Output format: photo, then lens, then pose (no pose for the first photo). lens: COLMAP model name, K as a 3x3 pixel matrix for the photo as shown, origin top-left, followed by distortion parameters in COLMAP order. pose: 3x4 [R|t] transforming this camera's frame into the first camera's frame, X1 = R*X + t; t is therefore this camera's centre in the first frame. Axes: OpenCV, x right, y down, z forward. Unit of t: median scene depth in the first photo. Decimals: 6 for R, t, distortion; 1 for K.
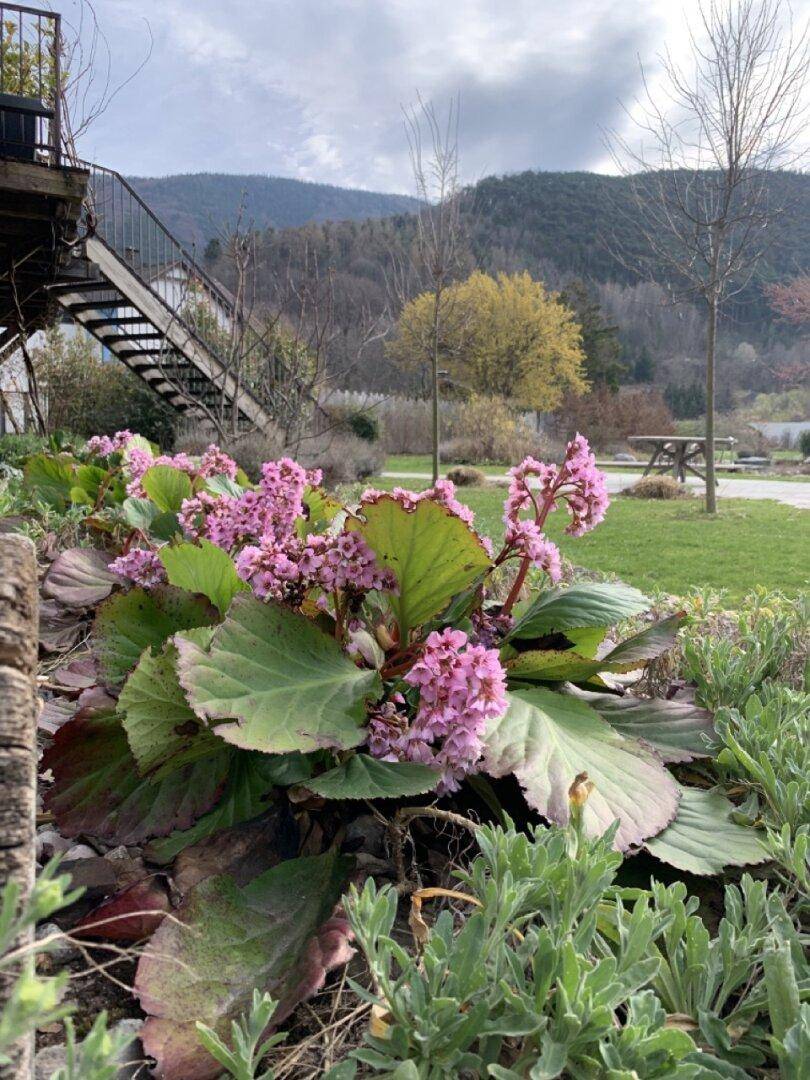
lens RADIAL K [[841.0, 0, 424.9], [0, 841.0, 546.9], [0, 0, 1]] dist [0.057733, -0.113585]
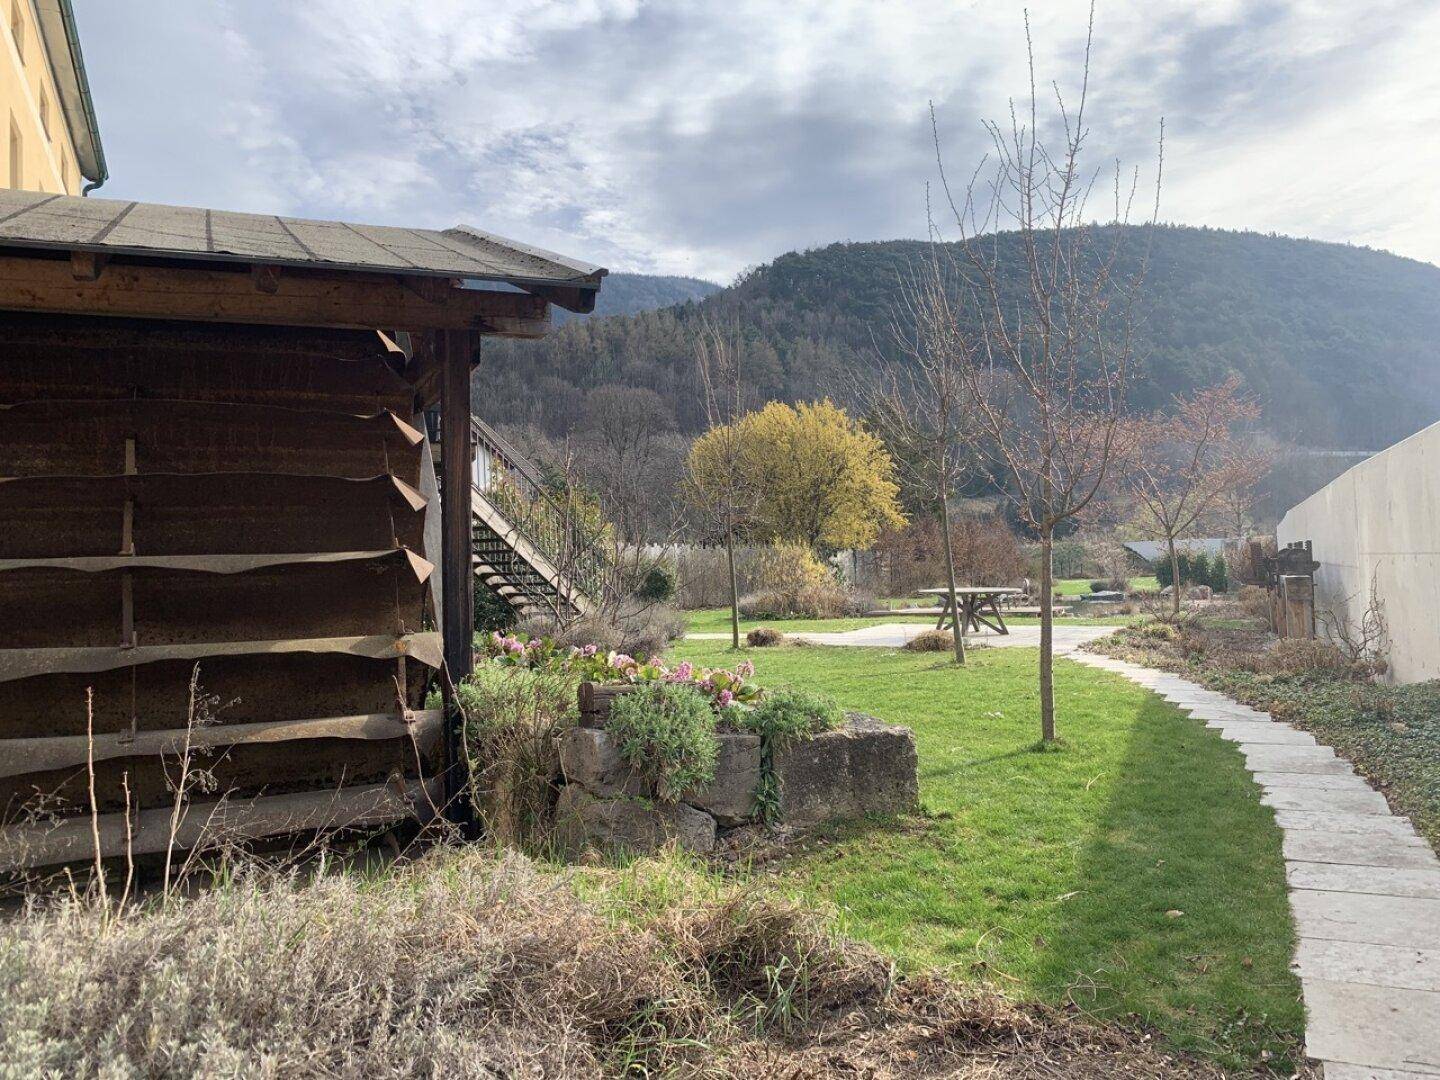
lens RADIAL K [[1121.3, 0, 720.0], [0, 1121.3, 540.0], [0, 0, 1]] dist [0.057733, -0.113585]
pose [[0.998527, -0.054086, -0.004314, 0.002989], [0.052735, 0.986130, -0.157377, 0.005583], [0.012766, 0.156918, 0.987529, -0.162610]]
